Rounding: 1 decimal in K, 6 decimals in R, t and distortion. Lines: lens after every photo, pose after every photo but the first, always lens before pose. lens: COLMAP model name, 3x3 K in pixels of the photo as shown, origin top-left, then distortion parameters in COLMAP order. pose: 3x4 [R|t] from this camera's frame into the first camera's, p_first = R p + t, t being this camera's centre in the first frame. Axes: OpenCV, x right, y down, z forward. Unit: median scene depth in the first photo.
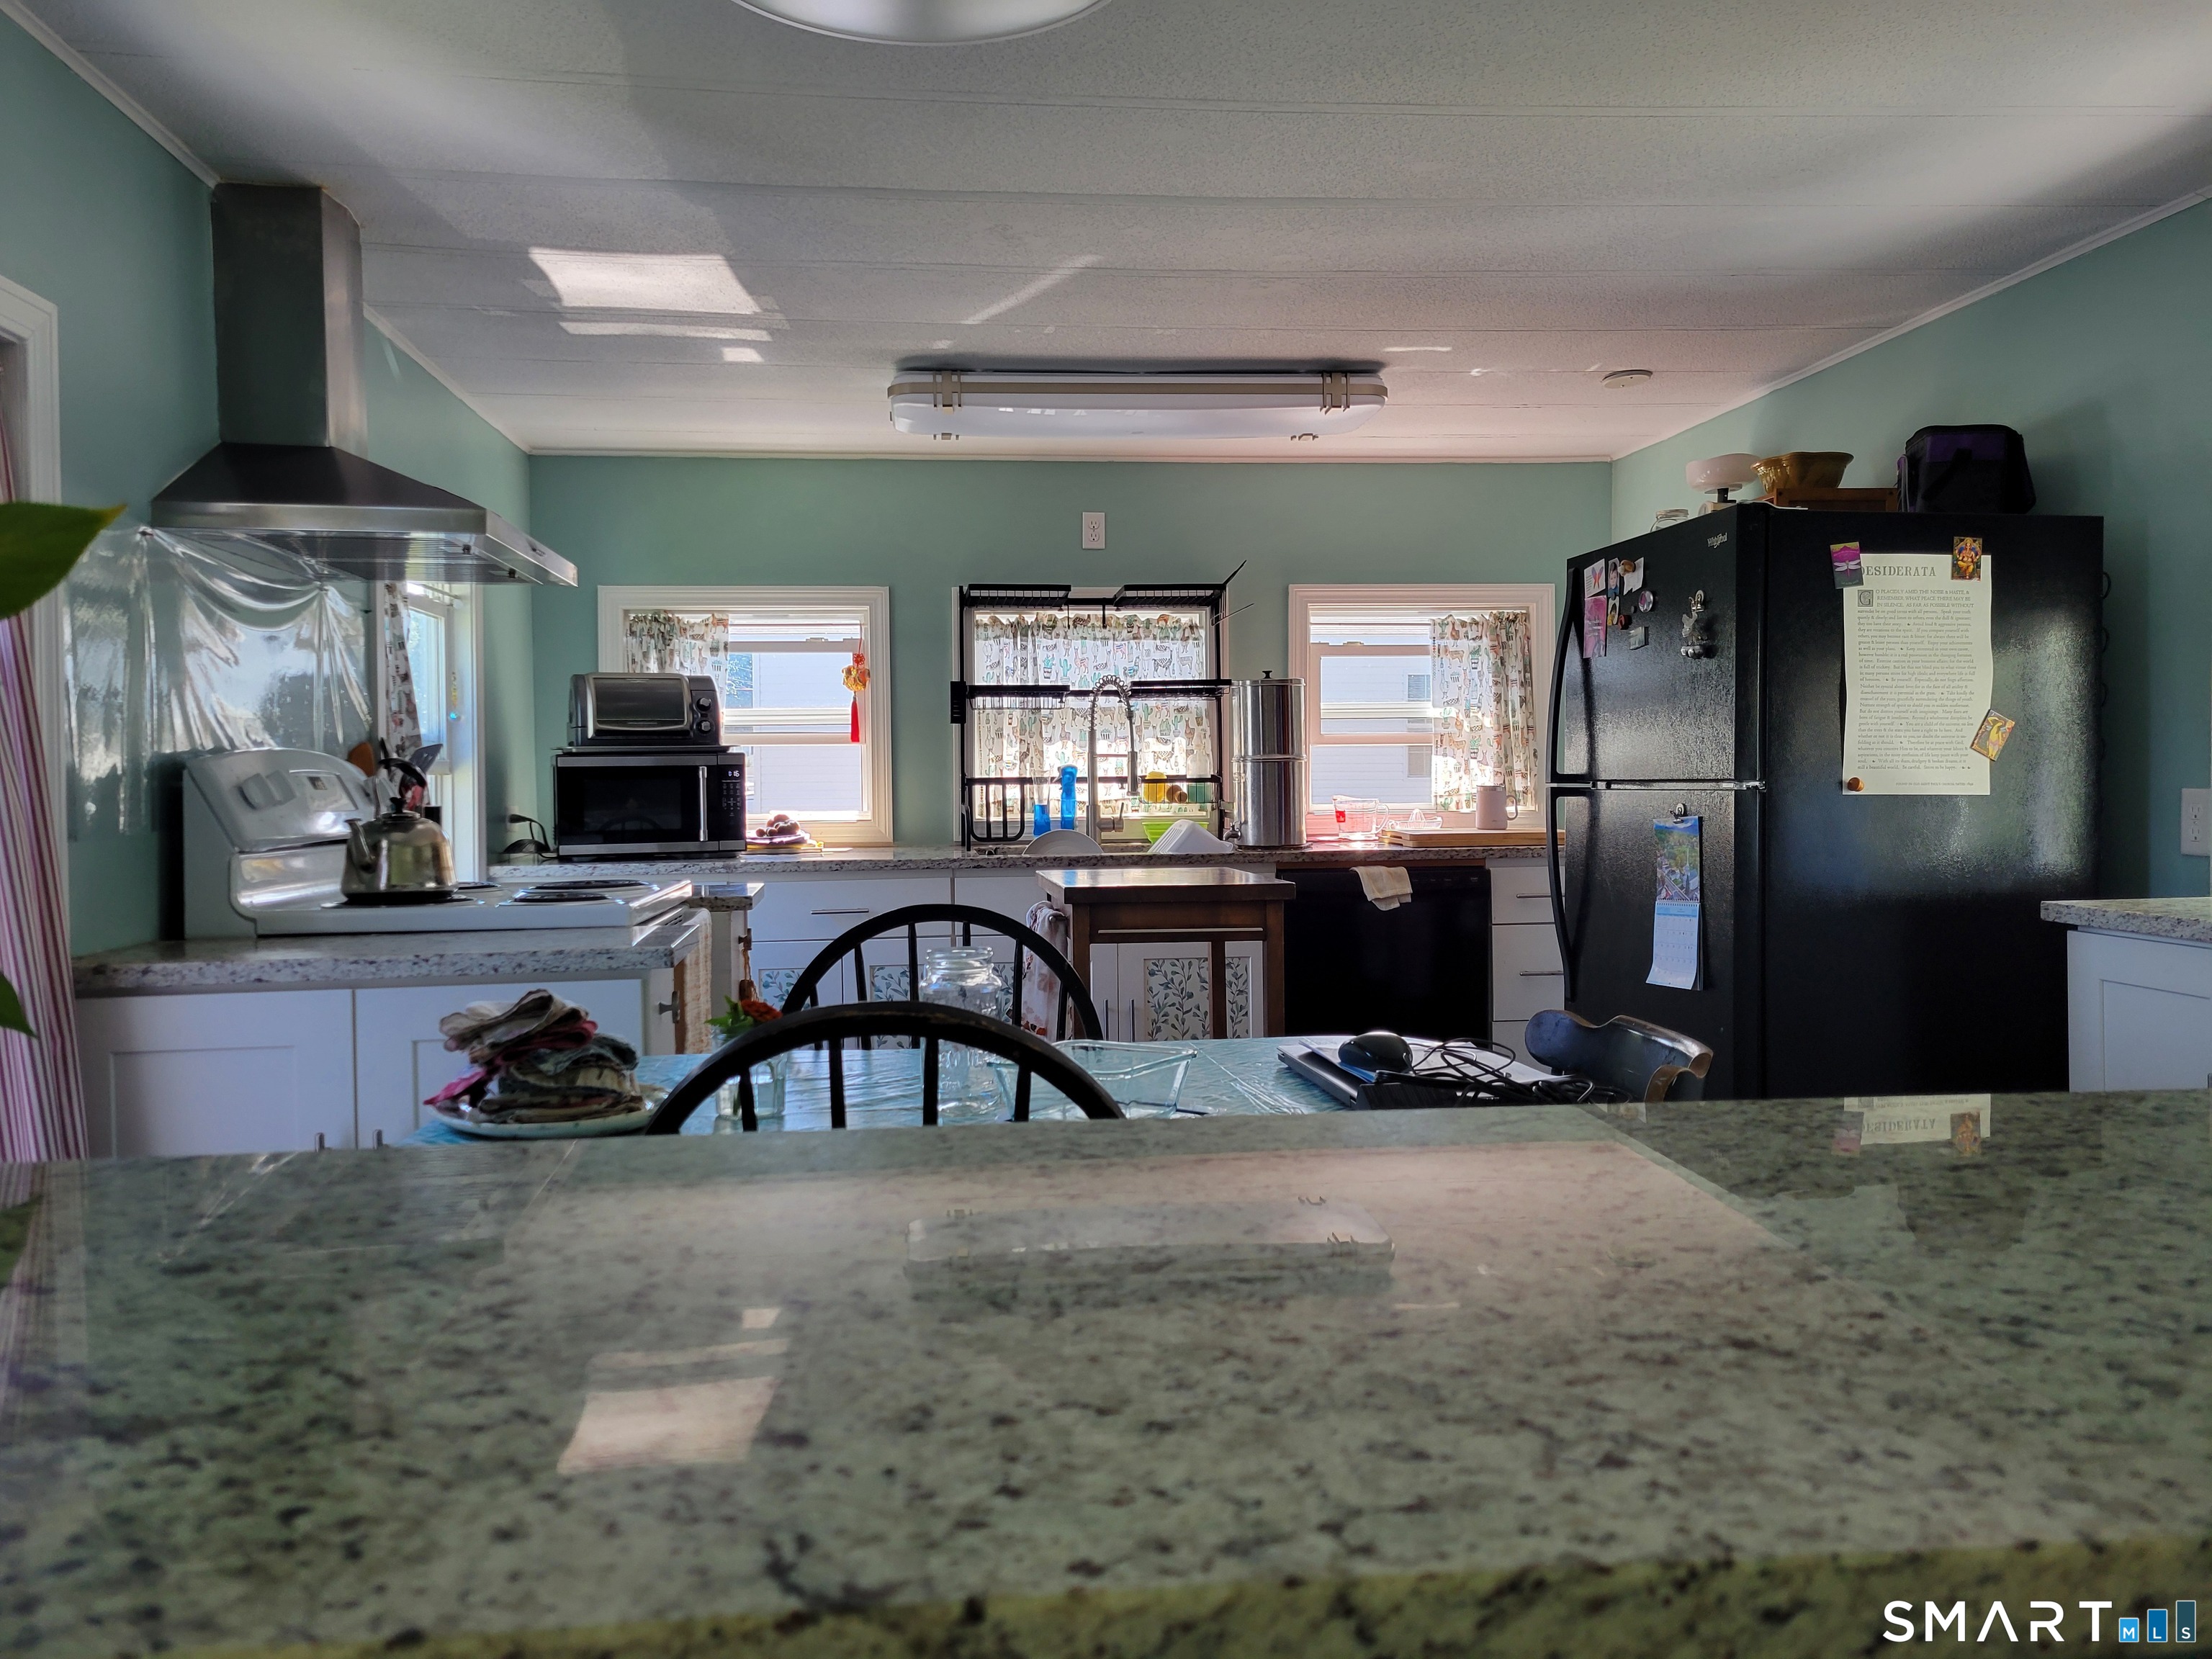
lens RADIAL K [[1684.5, 0, 1082.6], [0, 1684.5, 821.8], [0, 0, 1]] dist [0.050299, -0.003234]
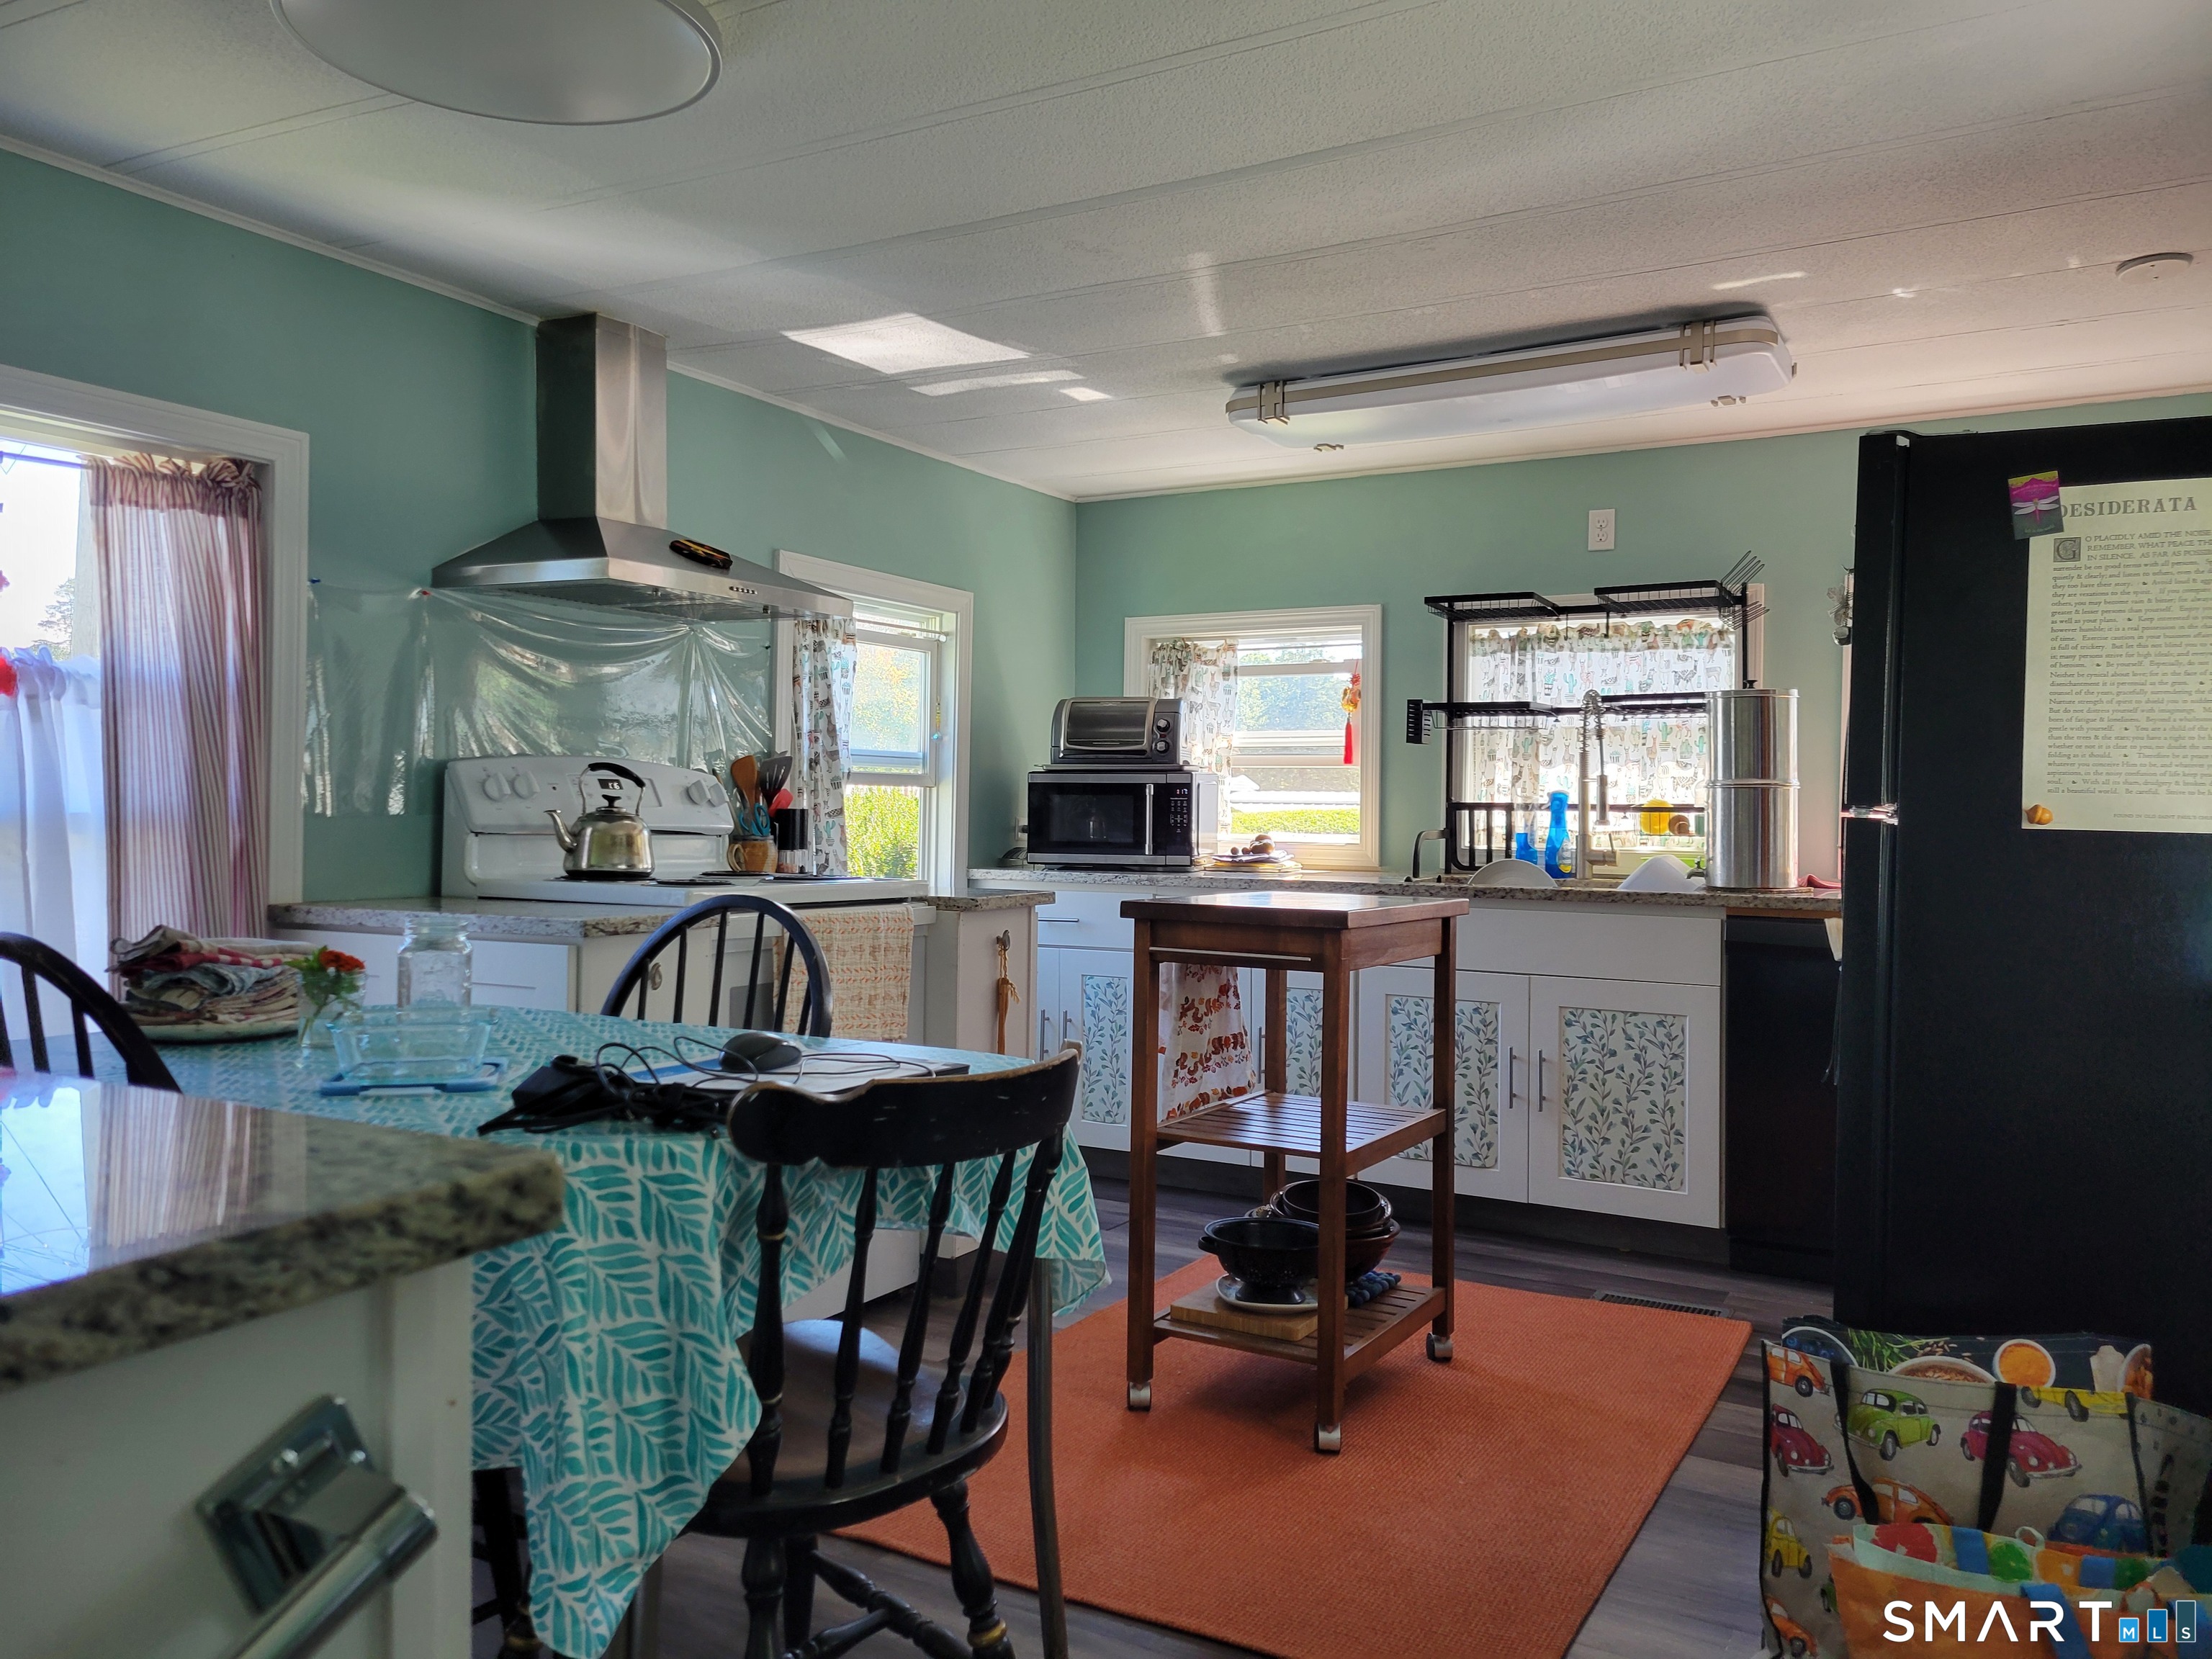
lens RADIAL K [[1684.5, 0, 1084.7], [0, 1684.5, 824.1], [0, 0, 1]] dist [0.050299, -0.003234]
pose [[0.805356, 0.026965, -0.592178, 0.331398], [-0.038959, 0.999213, -0.007484, 0.001462], [0.591510, 0.029098, 0.805773, 0.117345]]
